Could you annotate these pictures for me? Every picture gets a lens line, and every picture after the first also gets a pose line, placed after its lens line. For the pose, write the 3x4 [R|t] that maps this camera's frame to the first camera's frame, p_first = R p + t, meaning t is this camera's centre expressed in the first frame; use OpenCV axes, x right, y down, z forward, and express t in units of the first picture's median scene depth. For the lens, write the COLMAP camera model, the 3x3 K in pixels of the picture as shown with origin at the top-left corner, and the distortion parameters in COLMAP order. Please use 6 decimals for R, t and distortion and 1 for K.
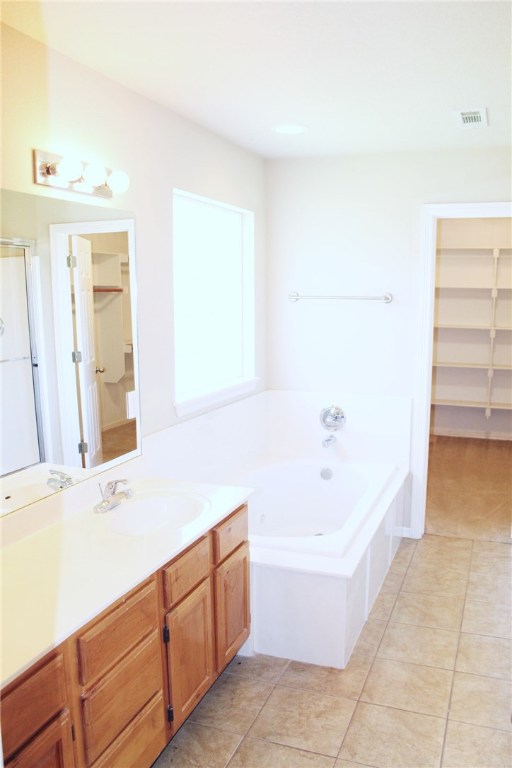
lens RADIAL K [[659.7, 0, 256.0], [0, 659.7, 384.0], [0, 0, 1]] dist [-0.150630, 0.139802]
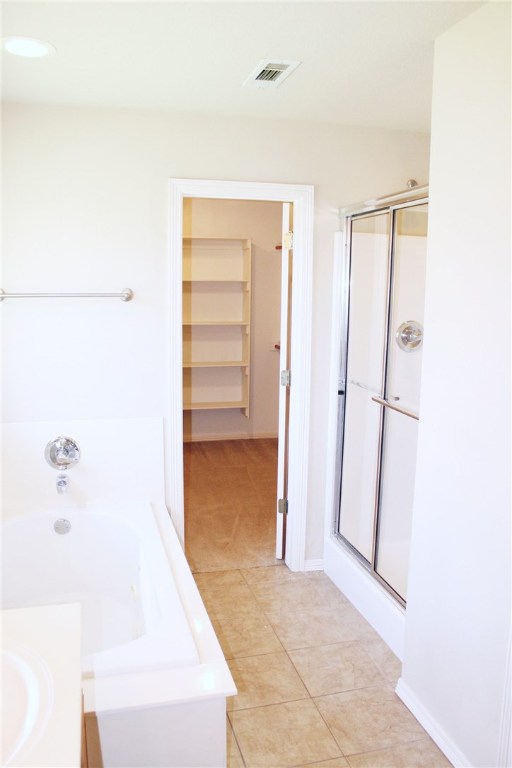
lens RADIAL K [[659.7, 0, 256.0], [0, 659.7, 384.0], [0, 0, 1]] dist [-0.150630, 0.139802]
pose [[0.811760, -0.082257, 0.578170, -0.138497], [0.076920, 0.996465, 0.033771, -0.038191], [-0.578904, 0.017059, 0.815217, 0.266566]]
